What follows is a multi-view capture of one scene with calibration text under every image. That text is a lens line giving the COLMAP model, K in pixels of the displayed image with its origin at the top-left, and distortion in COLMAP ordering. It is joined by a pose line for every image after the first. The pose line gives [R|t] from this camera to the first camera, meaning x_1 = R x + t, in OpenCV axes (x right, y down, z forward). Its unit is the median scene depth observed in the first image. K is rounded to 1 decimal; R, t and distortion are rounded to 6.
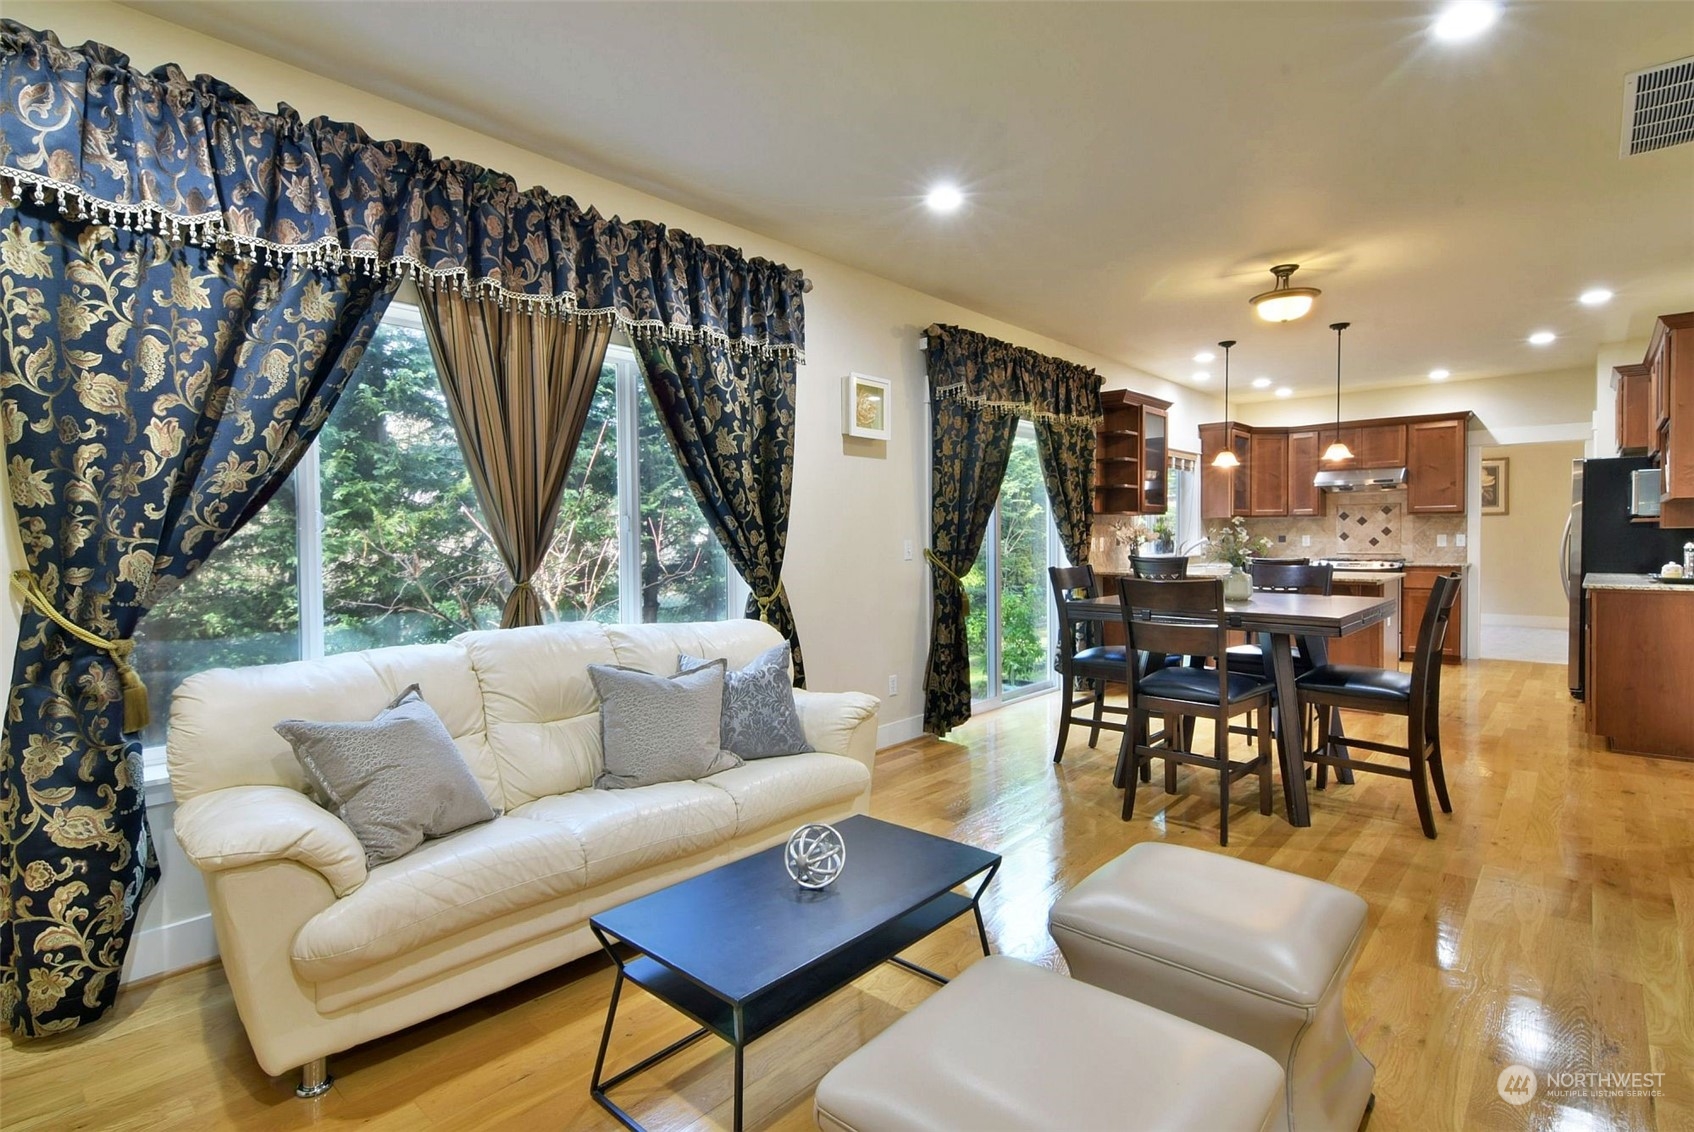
lens RADIAL K [[825.6, 0, 844.7], [0, 825.6, 558.6], [0, 0, 1]] dist [0.011482, -0.008264]
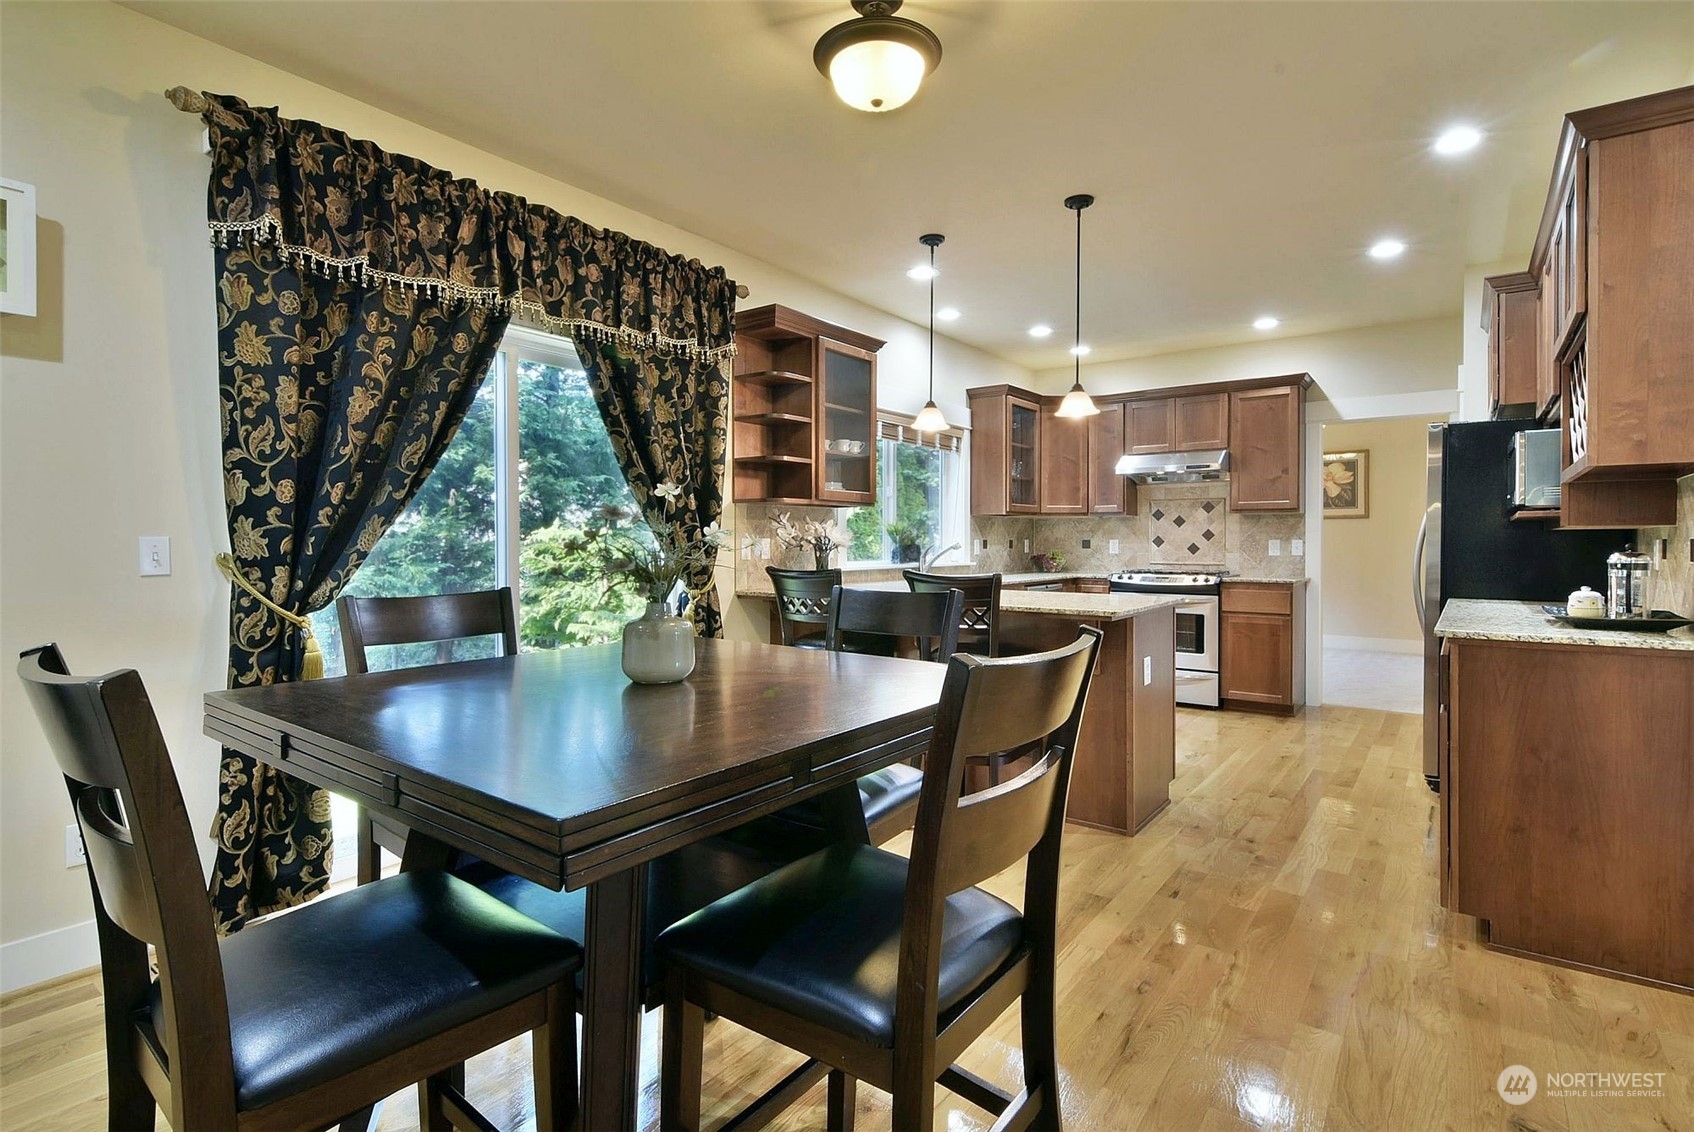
lens RADIAL K [[825.6, 0, 848.0], [0, 825.6, 551.4], [0, 0, 1]] dist [0.011482, -0.008264]
pose [[0.995628, 0.007688, 0.093090, 0.277544], [-0.006377, 0.999876, -0.014373, -0.005371], [-0.093189, 0.013716, 0.995554, 0.300850]]
